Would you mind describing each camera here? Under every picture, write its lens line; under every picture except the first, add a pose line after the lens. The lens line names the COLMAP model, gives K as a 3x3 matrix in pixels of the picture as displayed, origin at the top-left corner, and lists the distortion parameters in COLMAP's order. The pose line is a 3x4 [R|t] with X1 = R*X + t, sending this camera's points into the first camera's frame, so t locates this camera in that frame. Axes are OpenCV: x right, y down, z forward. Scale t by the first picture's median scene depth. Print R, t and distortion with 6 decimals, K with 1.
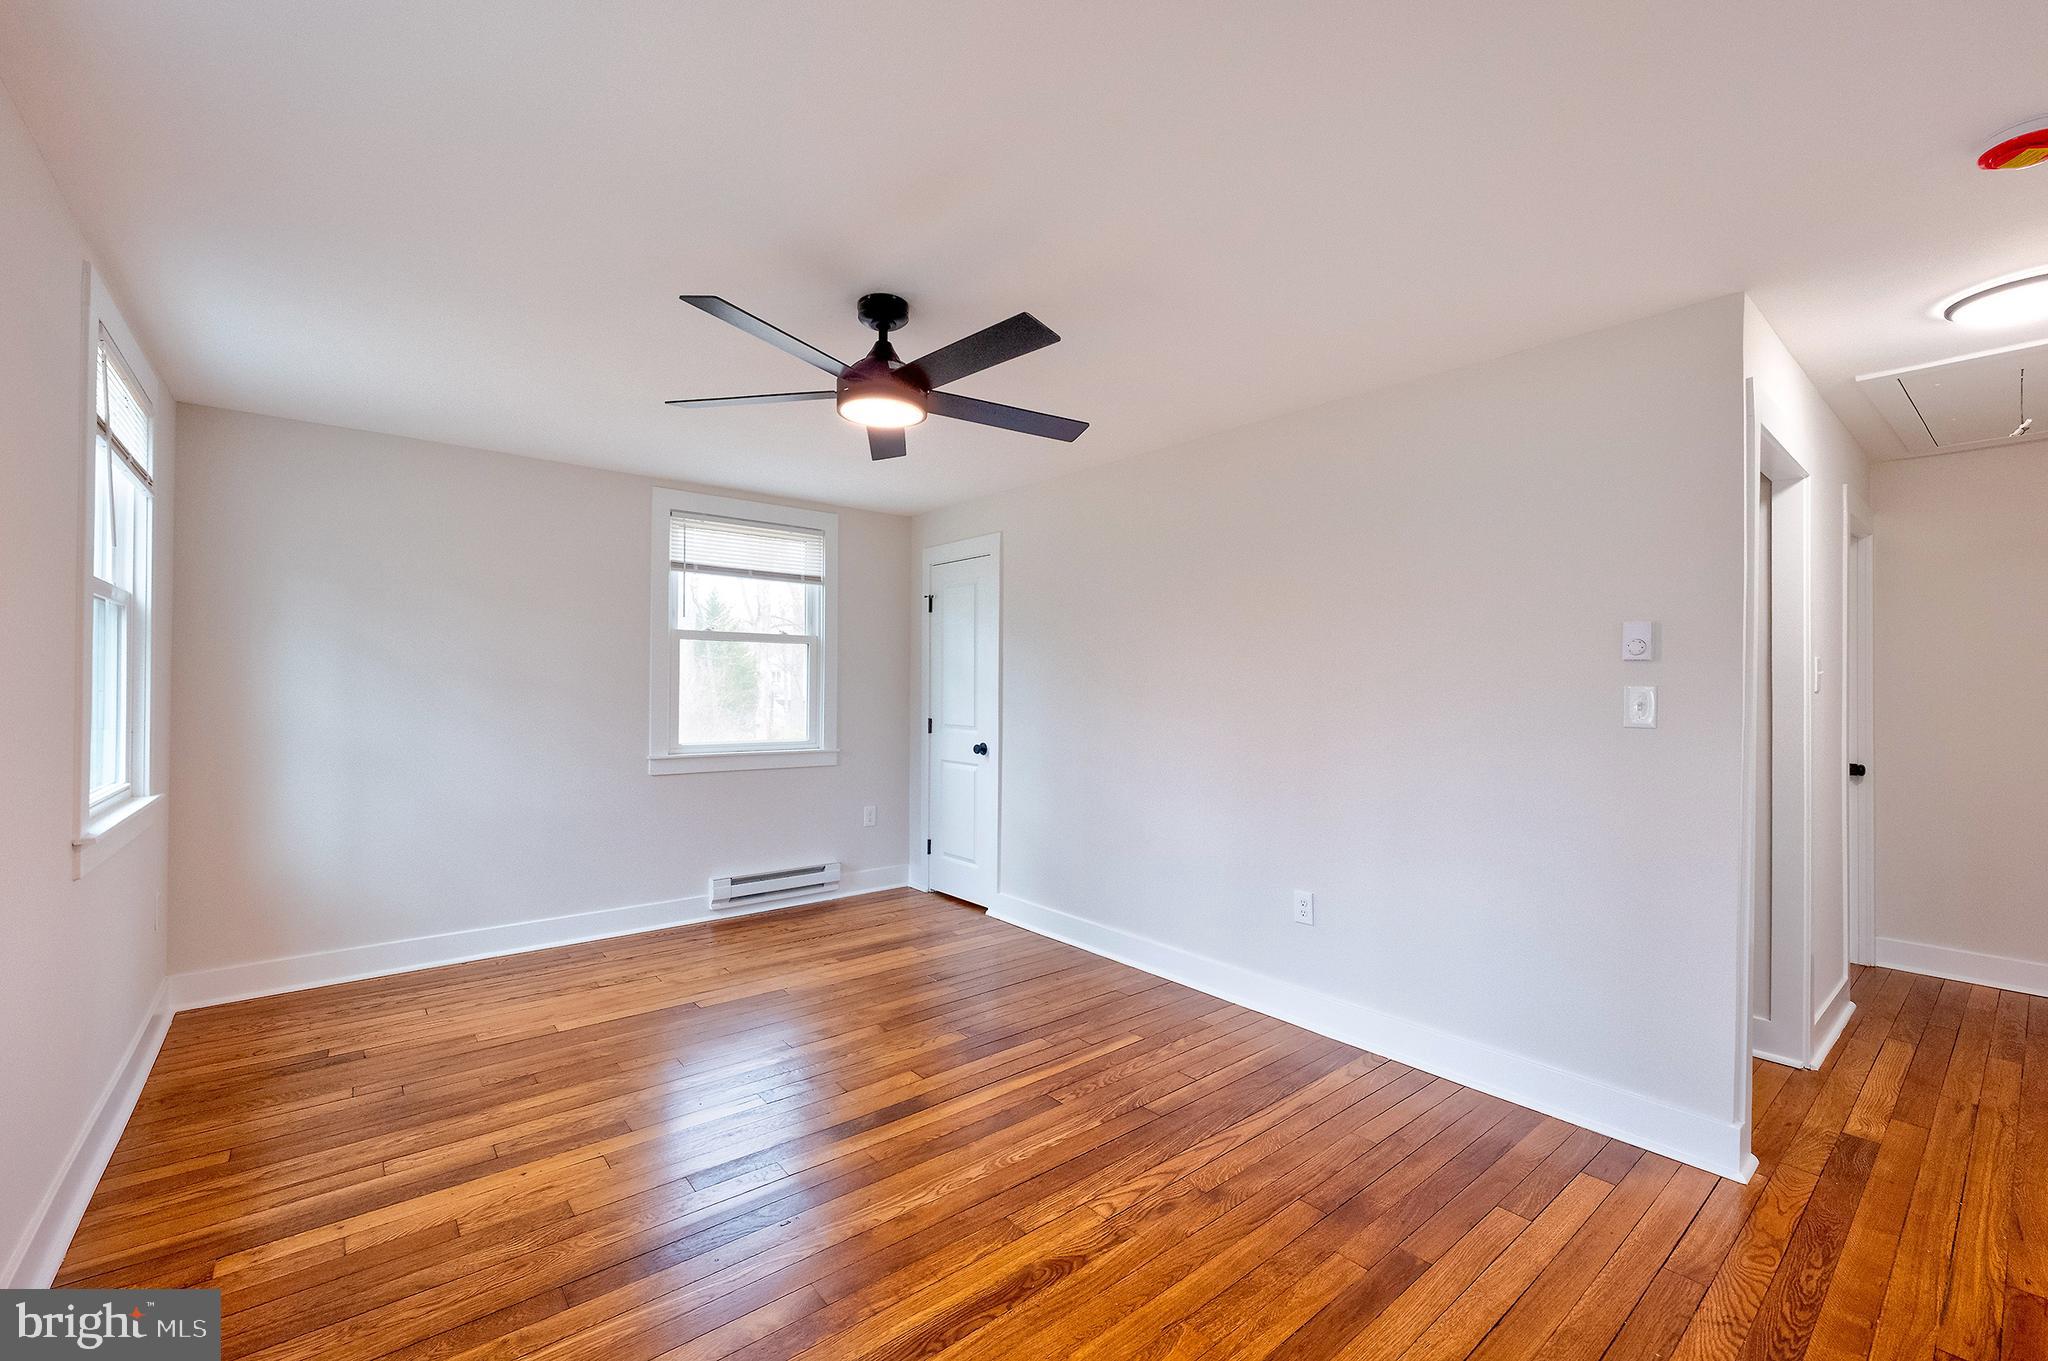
lens RADIAL K [[853.2, 0, 992.5], [0, 853.2, 680.1], [0, 0, 1]] dist [0.002009, 0.000308]
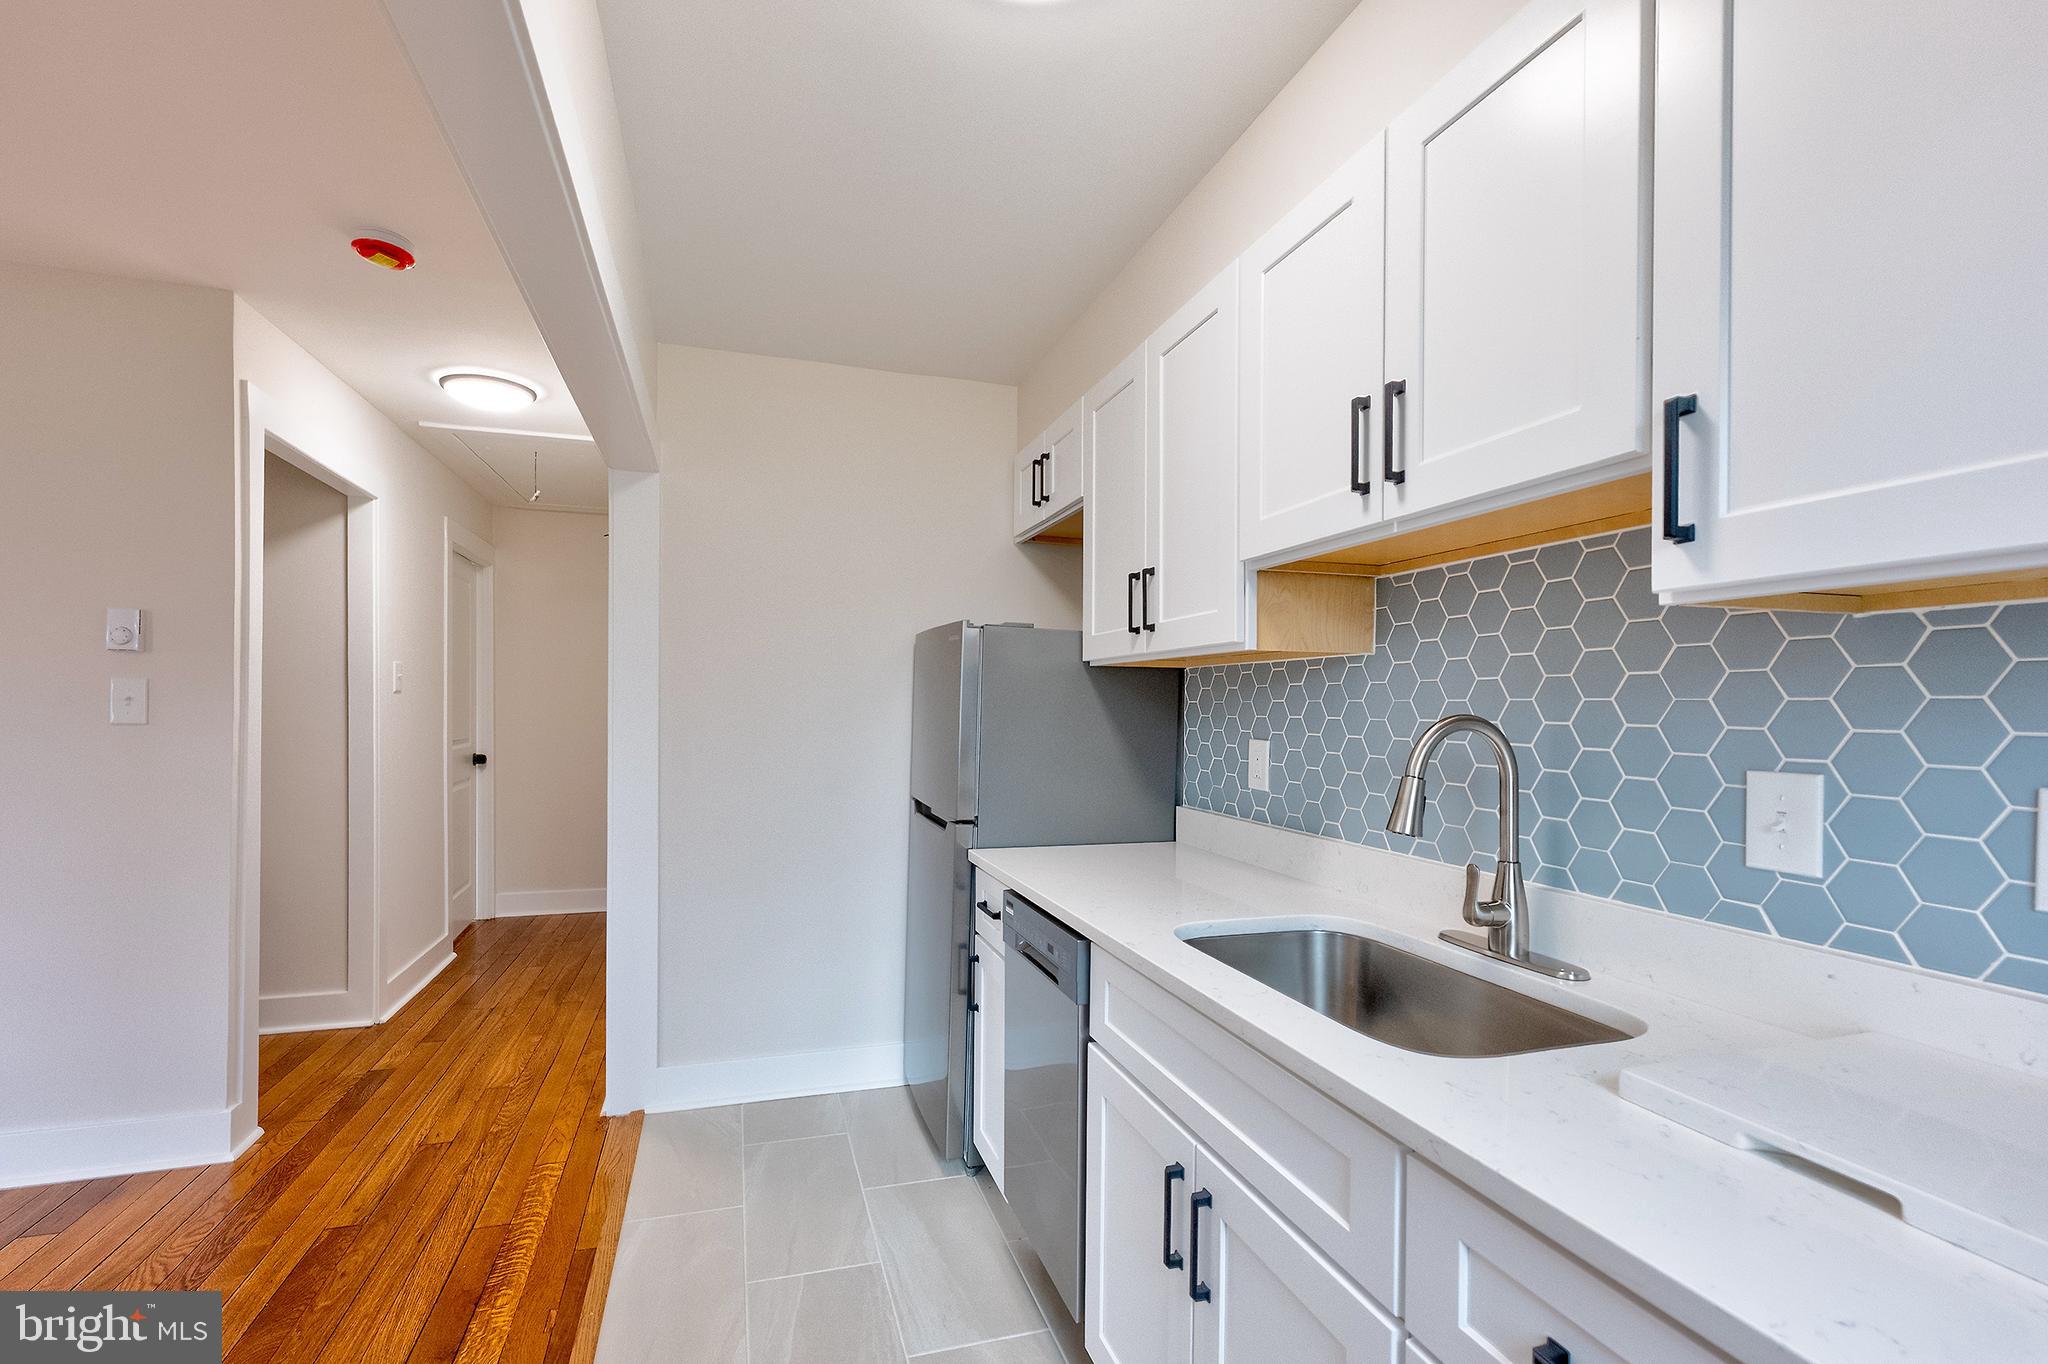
lens RADIAL K [[865.2, 0, 1024.0], [0, 865.2, 717.0], [0, 0, 1]] dist [-0.000533, 0.000235]
pose [[0.359525, -0.015984, 0.932998, 0.180416], [-0.010195, 0.999726, 0.021055, 0.014440], [-0.933080, -0.017082, 0.359264, -0.181757]]
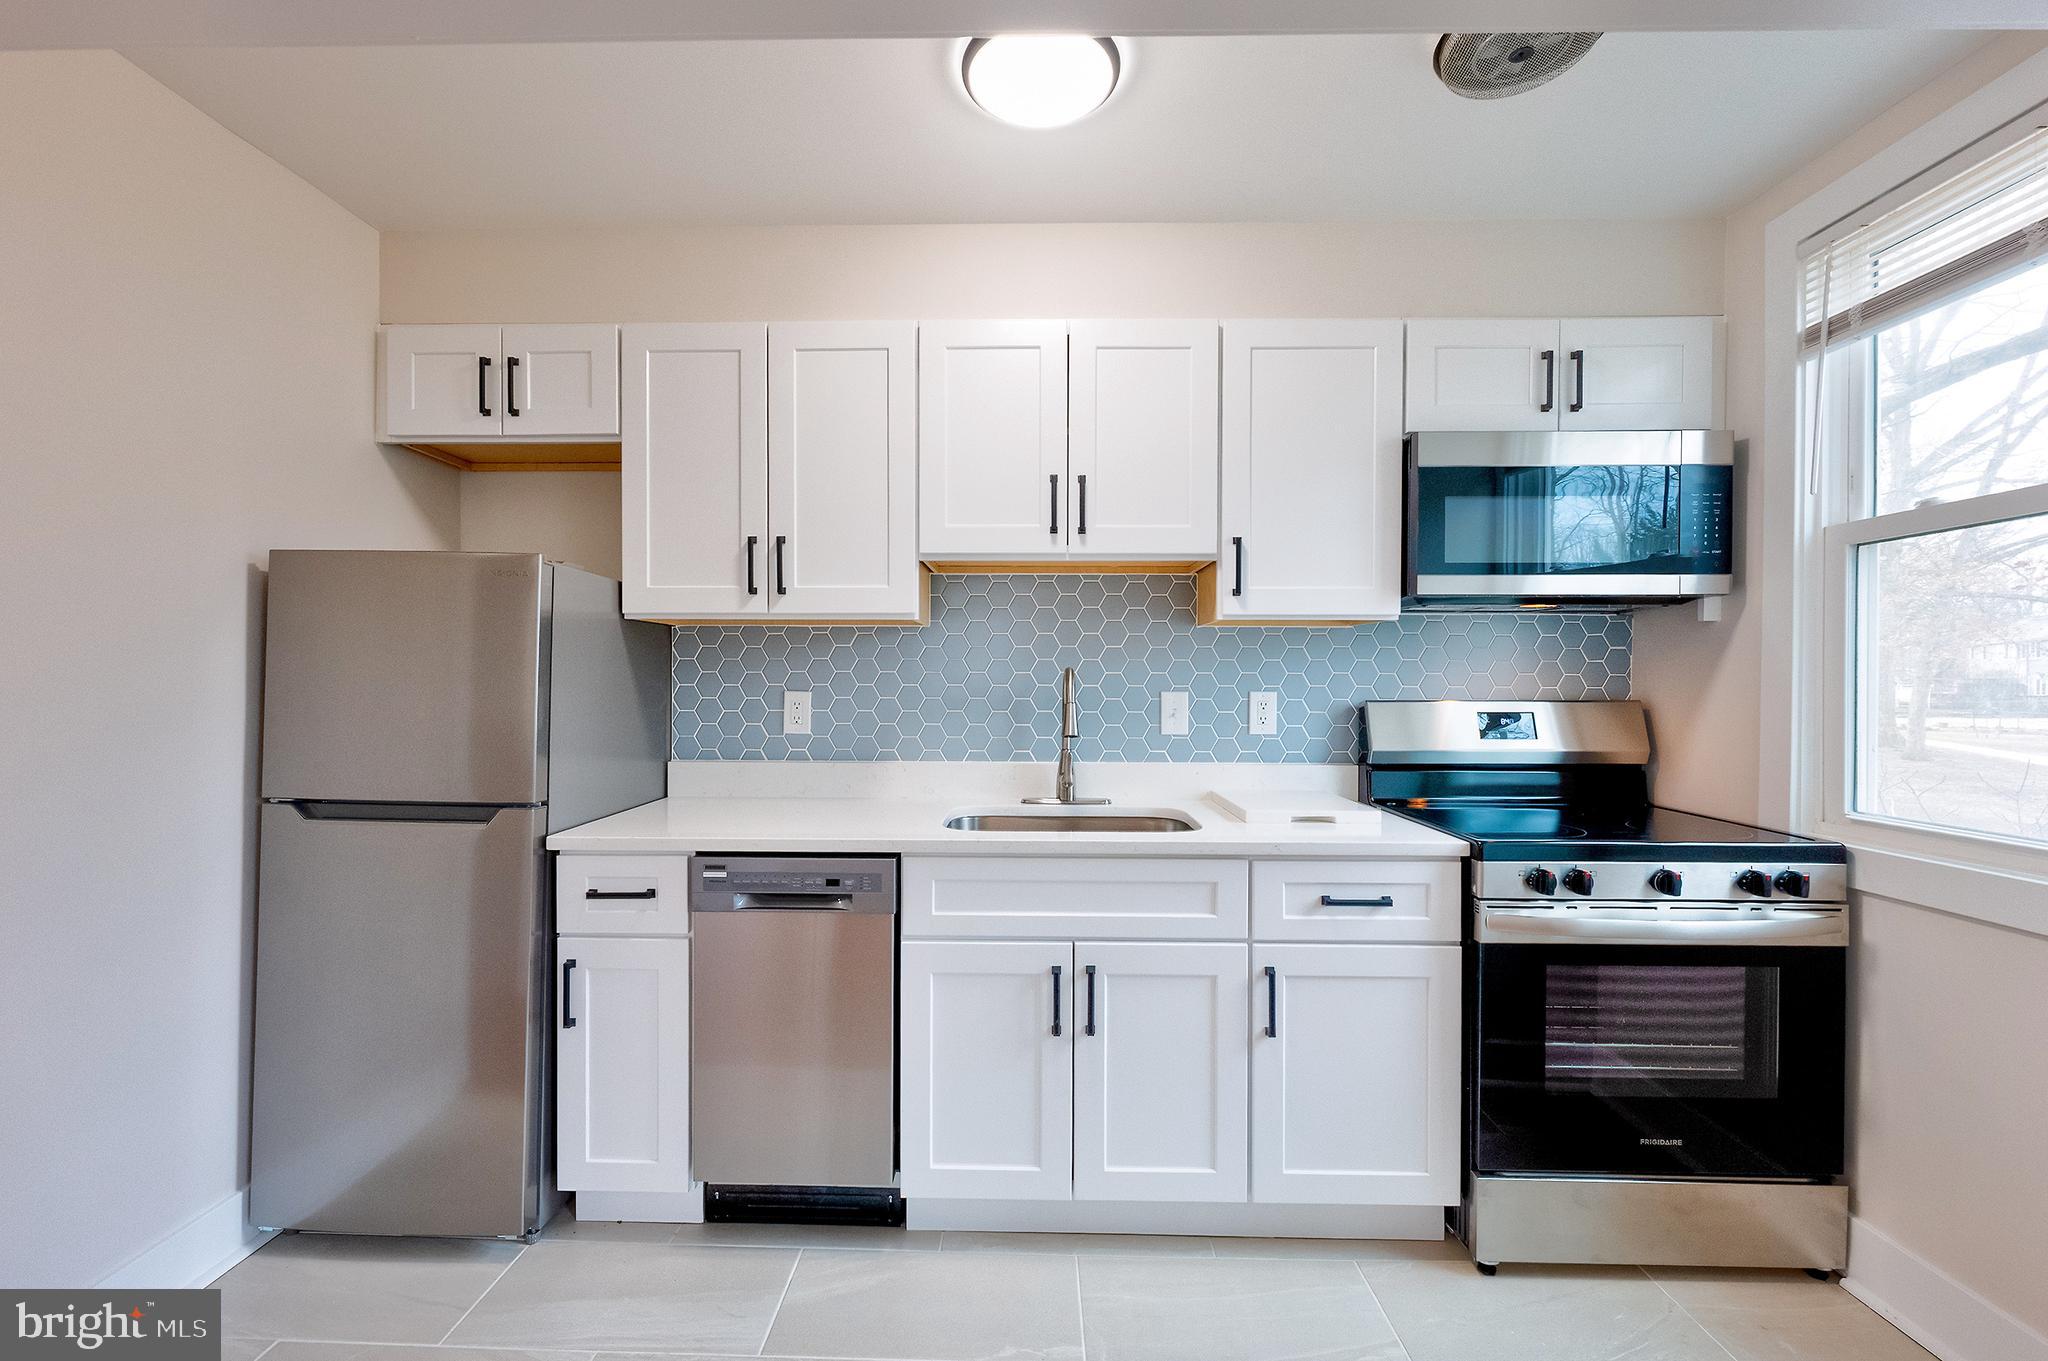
lens RADIAL K [[853.2, 0, 992.5], [0, 853.2, 680.1], [0, 0, 1]] dist [0.002009, 0.000308]
pose [[-0.773160, -0.011626, 0.634104, 0.236877], [-0.012534, 0.999917, 0.003051, 0.029617], [-0.634087, -0.005588, -0.773242, 0.376572]]
